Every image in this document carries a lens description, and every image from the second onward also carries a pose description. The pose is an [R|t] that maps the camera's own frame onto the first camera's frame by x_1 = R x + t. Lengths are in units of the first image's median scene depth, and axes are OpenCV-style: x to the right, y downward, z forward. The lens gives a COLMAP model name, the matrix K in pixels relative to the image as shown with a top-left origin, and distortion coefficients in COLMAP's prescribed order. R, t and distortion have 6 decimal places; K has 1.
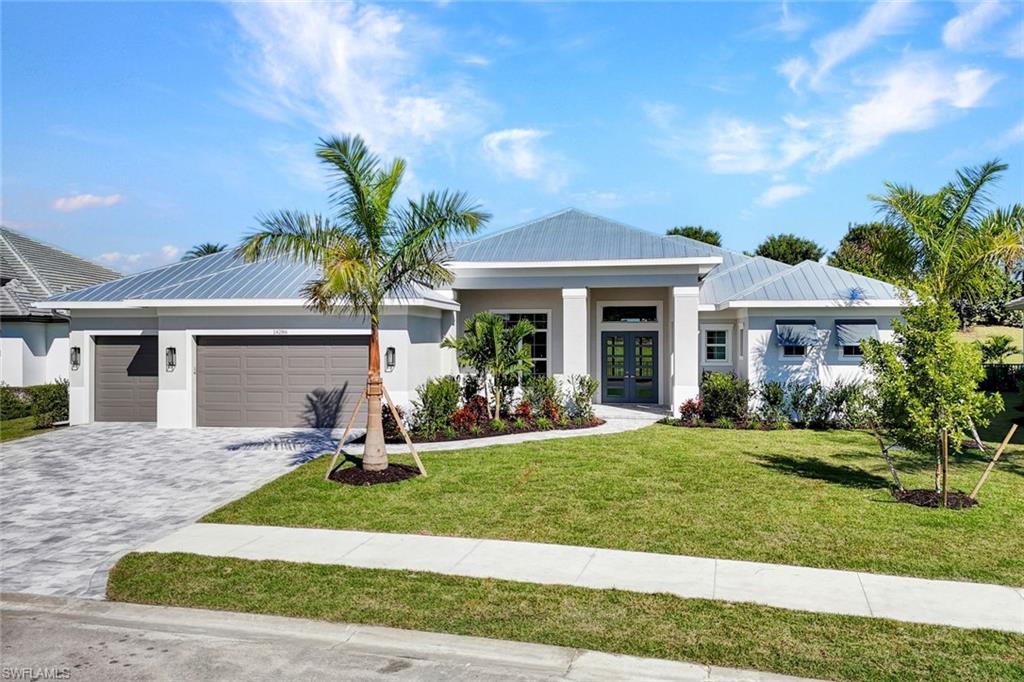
lens RADIAL K [[768.5, 0, 514.9], [0, 768.5, 340.7], [0, 0, 1]] dist [0.064766, -0.046793]
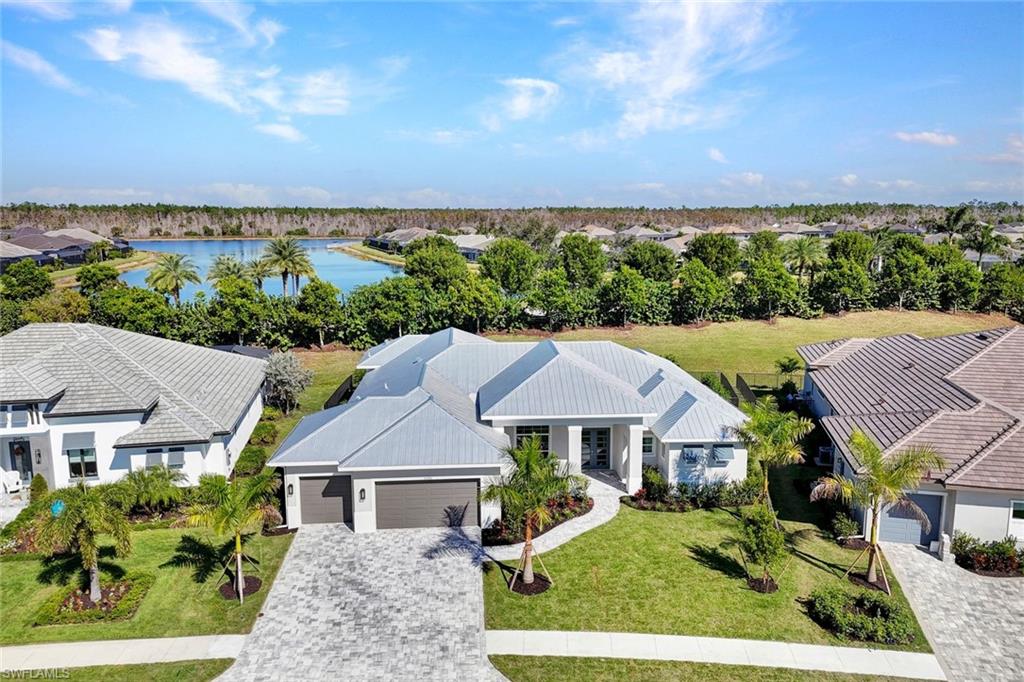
lens RADIAL K [[768.5, 0, 515.1], [0, 768.5, 340.4], [0, 0, 1]] dist [0.064766, -0.046793]
pose [[0.977431, -0.037416, 0.207916, -0.447422], [0.001422, 0.985333, 0.170634, -0.606392], [-0.211251, -0.166487, 0.963148, -0.679316]]
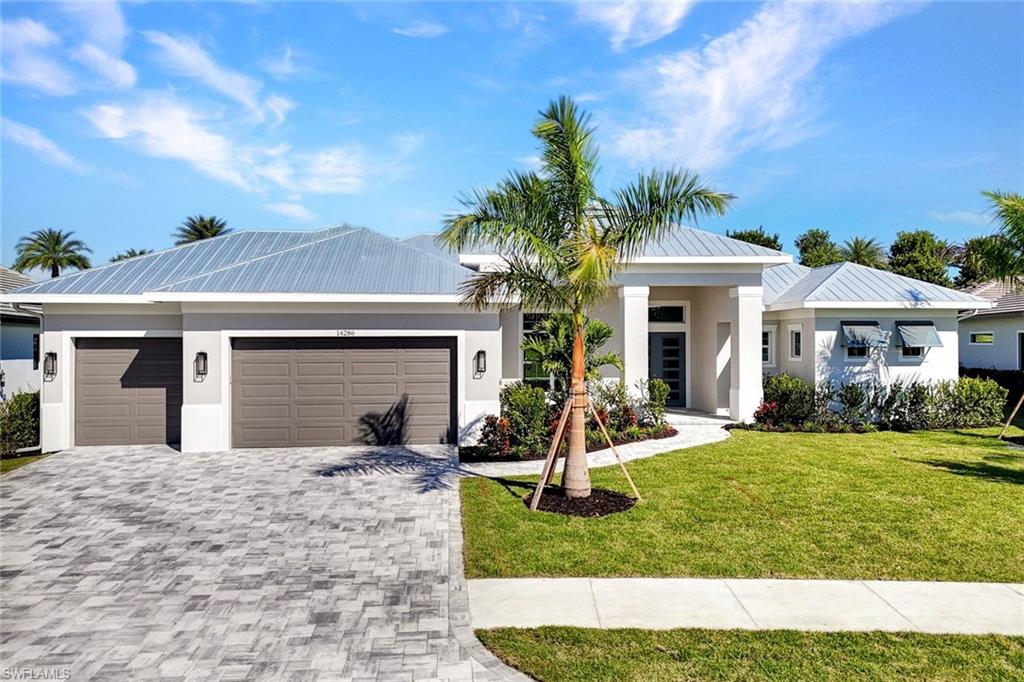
lens RADIAL K [[768.5, 0, 515.7], [0, 768.5, 337.8], [0, 0, 1]] dist [0.064766, -0.046793]
pose [[0.971622, -0.001306, 0.236535, -0.309467], [0.002340, 0.999989, -0.004093, -0.002314], [-0.236527, 0.004530, 0.971614, 0.133509]]
